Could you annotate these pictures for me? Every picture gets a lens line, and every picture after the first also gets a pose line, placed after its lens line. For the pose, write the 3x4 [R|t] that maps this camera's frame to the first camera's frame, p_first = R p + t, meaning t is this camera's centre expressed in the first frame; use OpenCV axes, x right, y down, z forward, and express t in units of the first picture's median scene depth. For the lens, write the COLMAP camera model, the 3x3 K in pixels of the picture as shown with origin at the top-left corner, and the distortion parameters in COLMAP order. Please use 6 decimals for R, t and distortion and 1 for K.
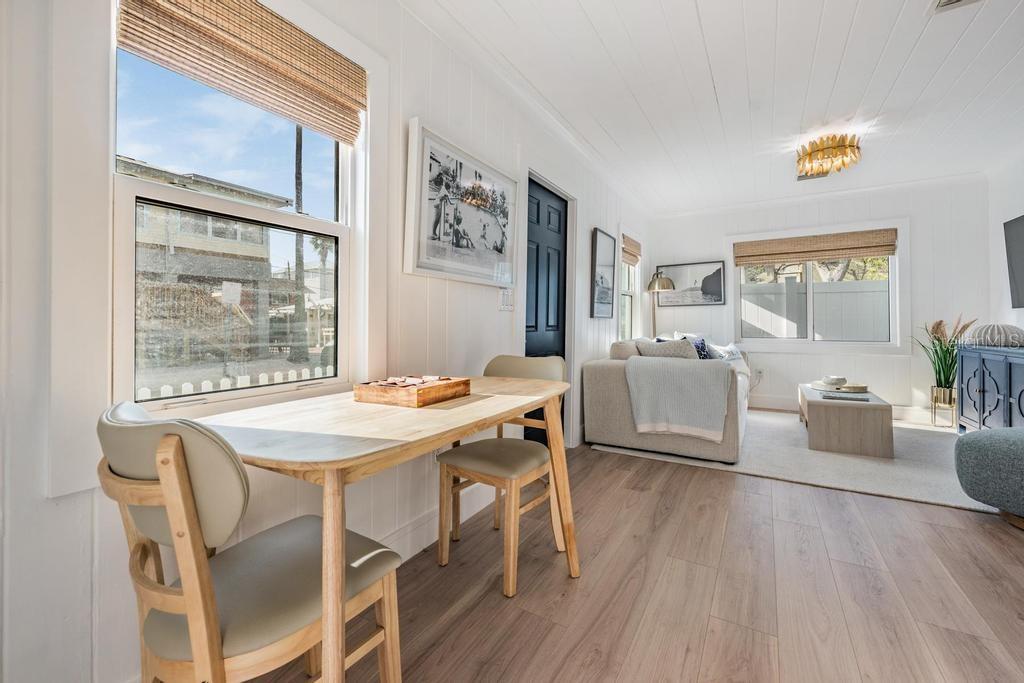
lens RADIAL K [[415.3, 0, 513.1], [0, 415.3, 320.2], [0, 0, 1]] dist [-0.002146, -0.000351]
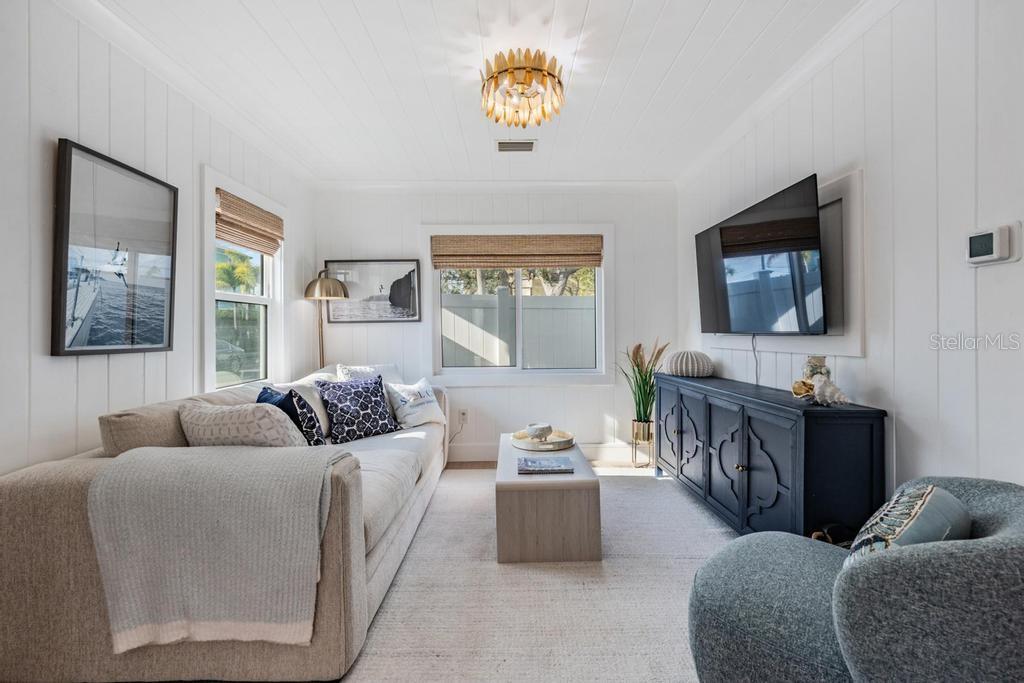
lens RADIAL K [[440.0, 0, 511.6], [0, 440.0, 331.6], [0, 0, 1]] dist [0.000137, -0.000022]
pose [[0.852134, 0.000007, 0.523324, 0.318247], [-0.001373, 0.999997, 0.002222, -0.028613], [-0.523322, -0.002611, 0.852131, 0.354056]]
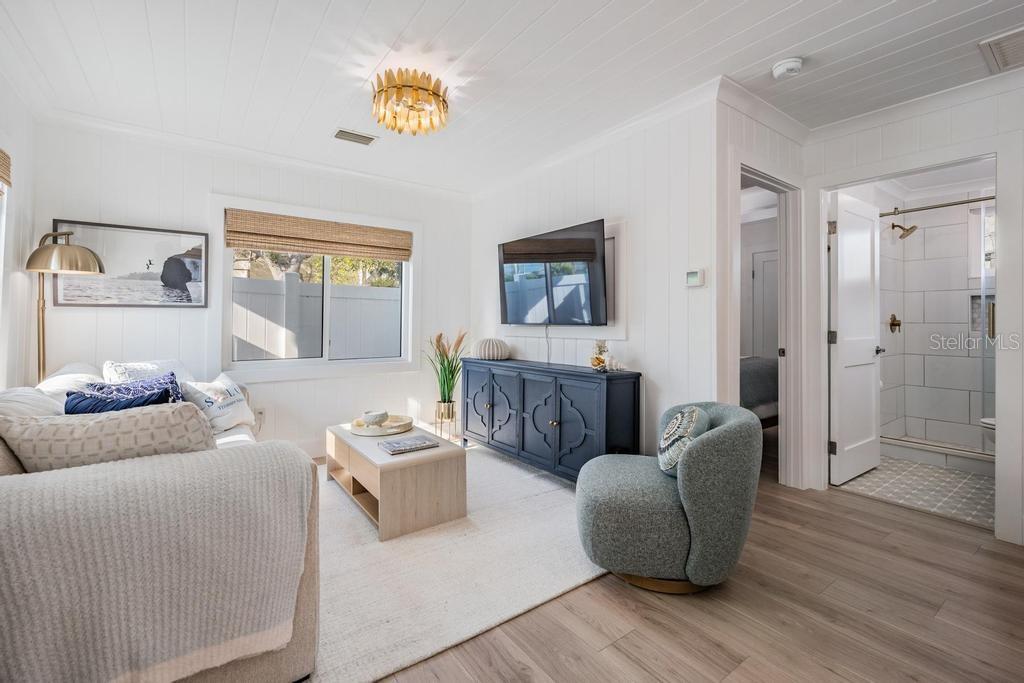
lens RADIAL K [[446.8, 0, 511.0], [0, 446.8, 313.5], [0, 0, 1]] dist [-0.000249, 0.000207]
pose [[0.390318, 0.025495, 0.920327, 0.117144], [-0.012635, 0.999671, -0.022334, -0.026016], [-0.920593, -0.002911, 0.390512, 0.444021]]
